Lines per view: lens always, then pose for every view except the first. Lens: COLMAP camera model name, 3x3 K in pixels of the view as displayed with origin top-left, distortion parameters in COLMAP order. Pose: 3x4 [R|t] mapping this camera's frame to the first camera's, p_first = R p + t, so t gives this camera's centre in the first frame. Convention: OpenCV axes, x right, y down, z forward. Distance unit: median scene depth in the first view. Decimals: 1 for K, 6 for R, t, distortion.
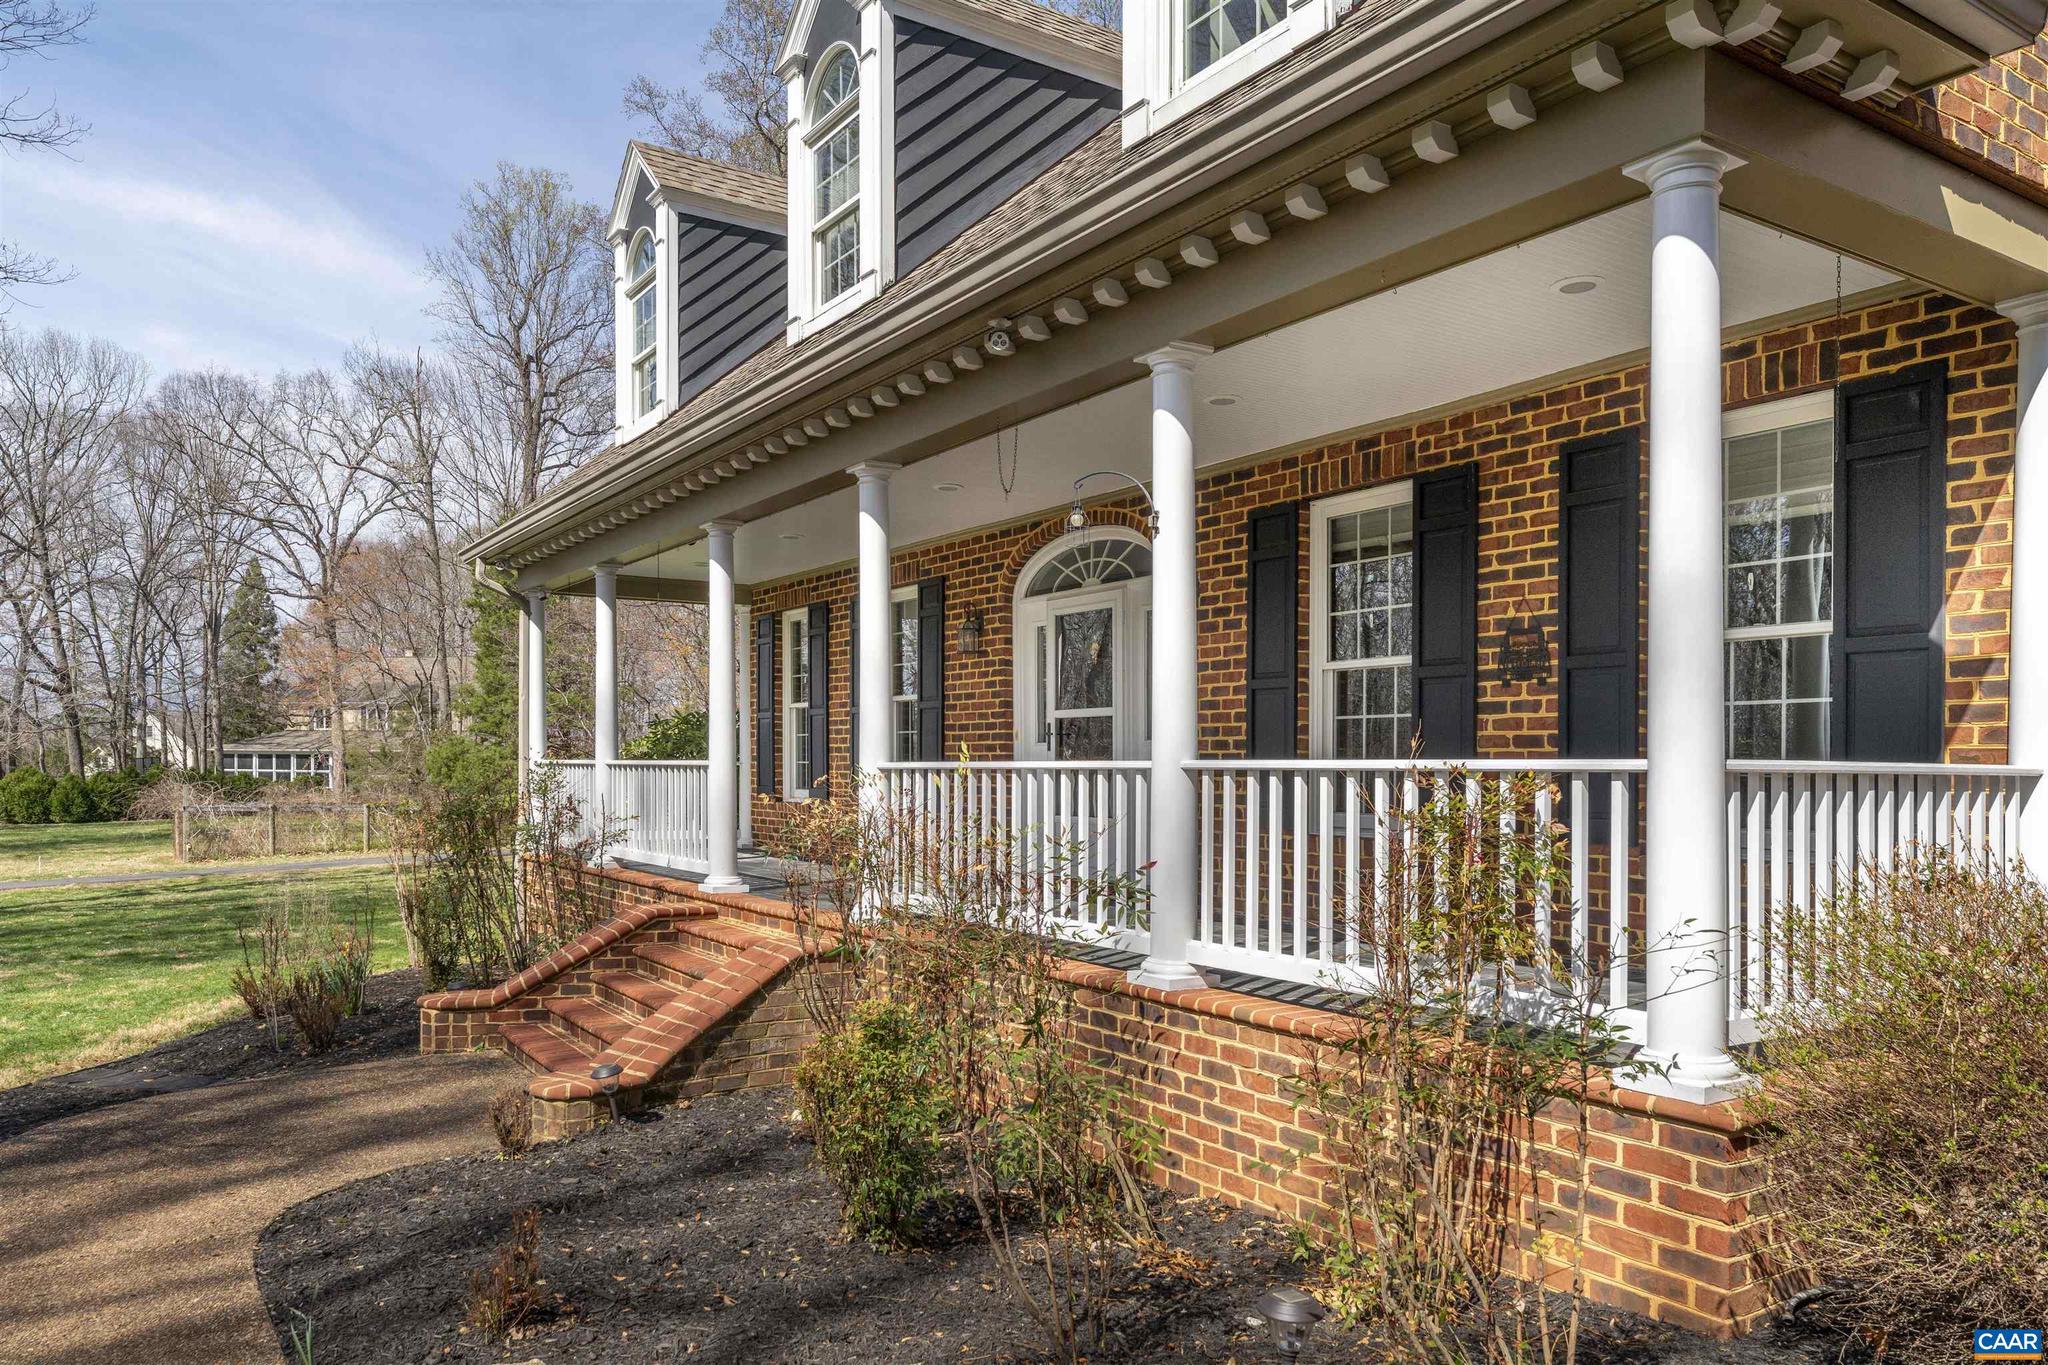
lens RADIAL K [[1443.6, 0, 991.7], [0, 1443.6, 811.6], [0, 0, 1]] dist [0.003211, -0.002538]
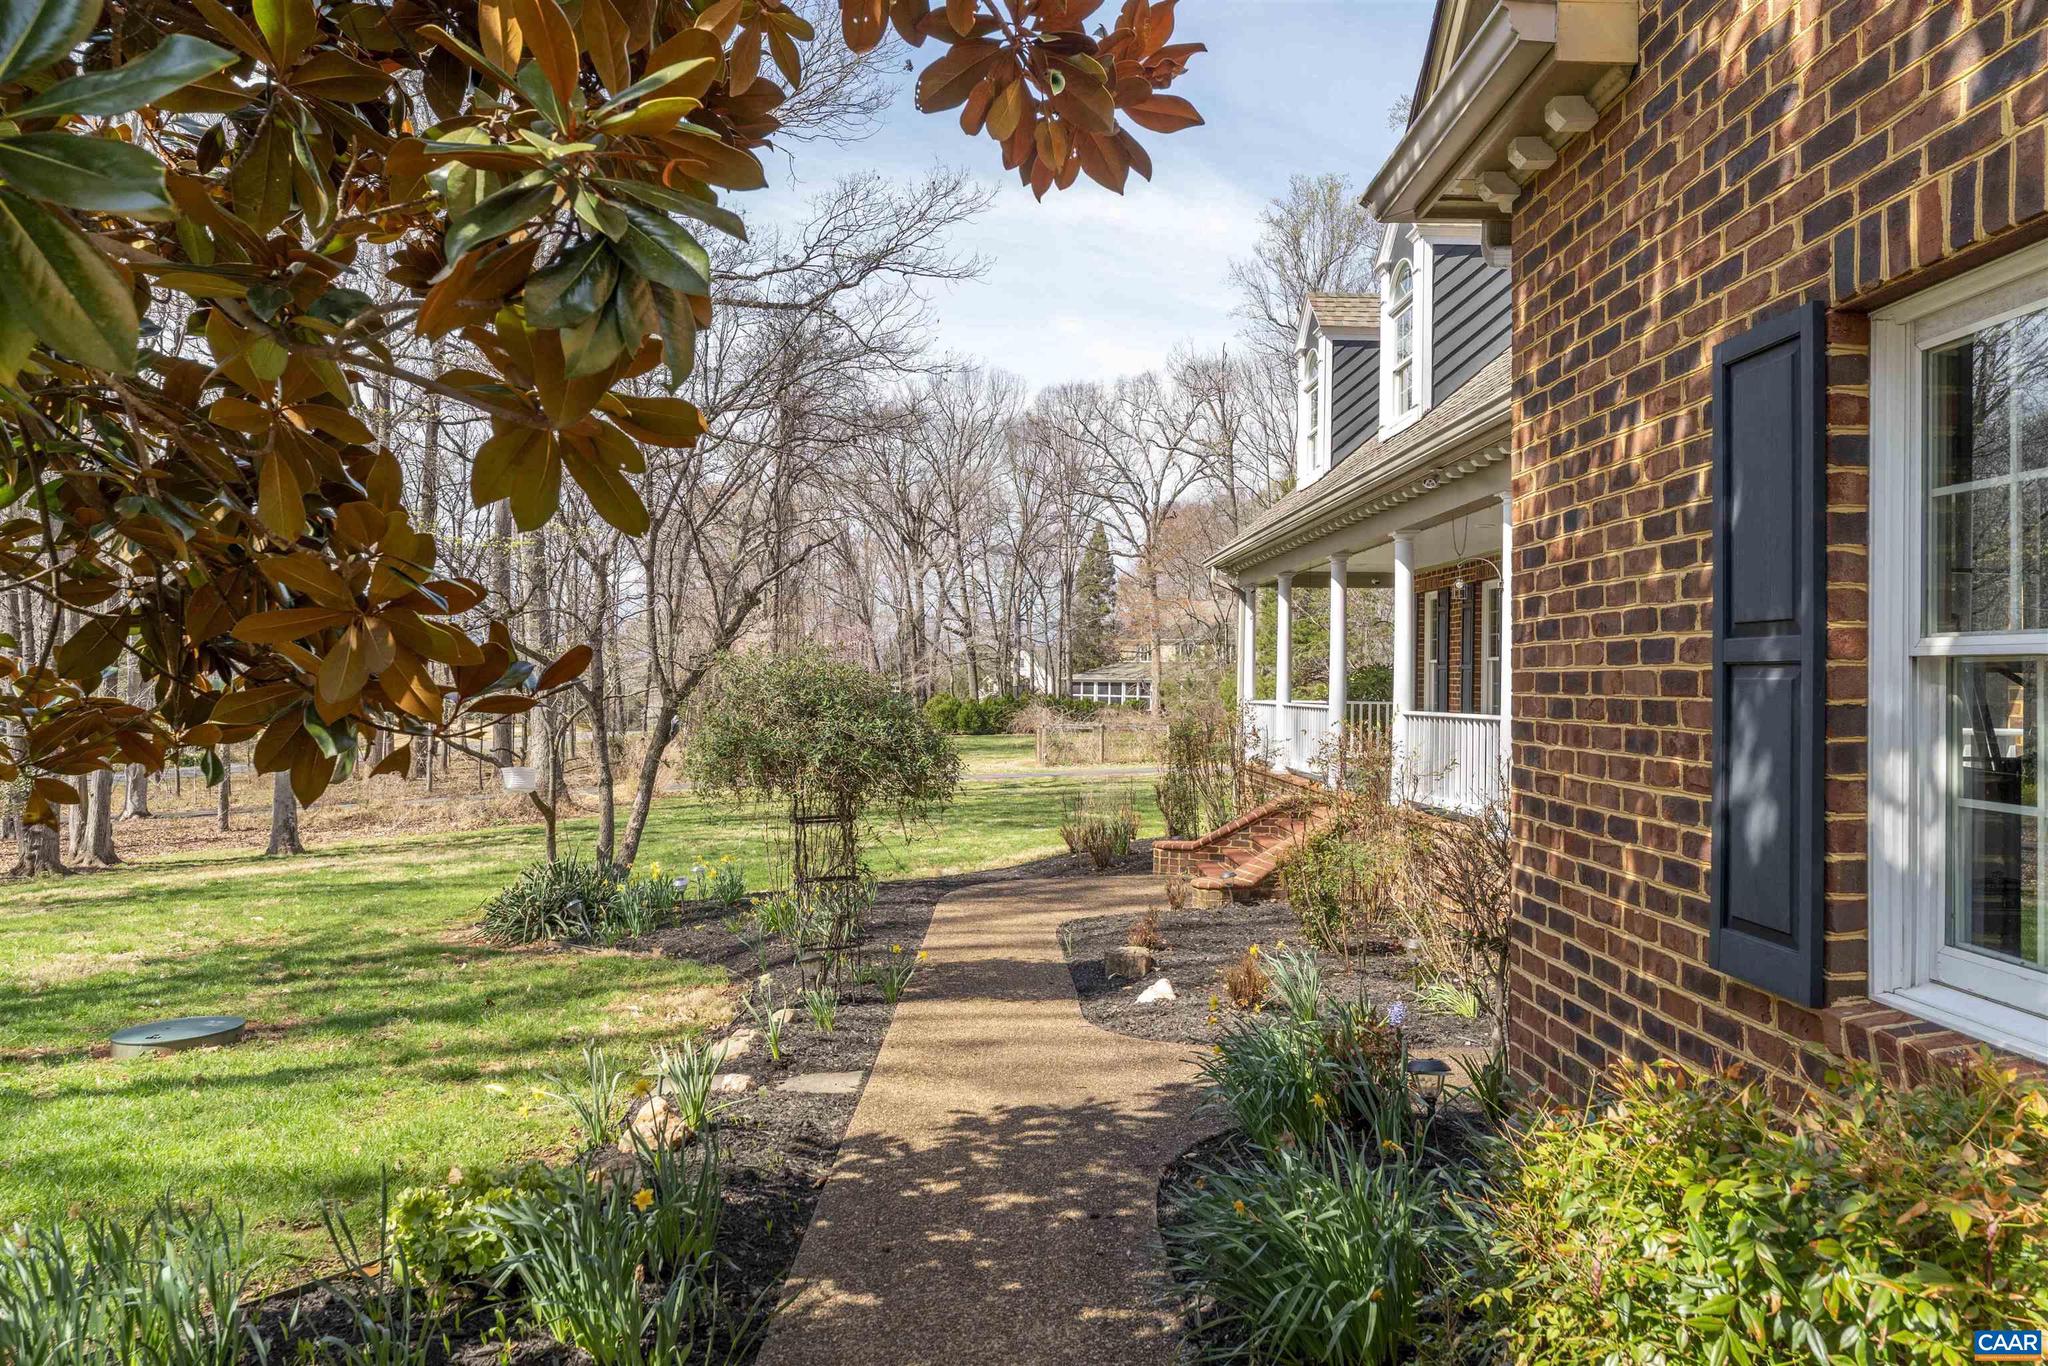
lens RADIAL K [[1443.6, 0, 1034.1], [0, 1443.6, 677.9], [0, 0, 1]] dist [0.003211, -0.002538]
pose [[0.868335, 0.002683, -0.495971, 0.061516], [-0.022299, 0.999185, -0.033636, -0.001121], [0.495477, 0.040267, 0.867687, -0.105760]]
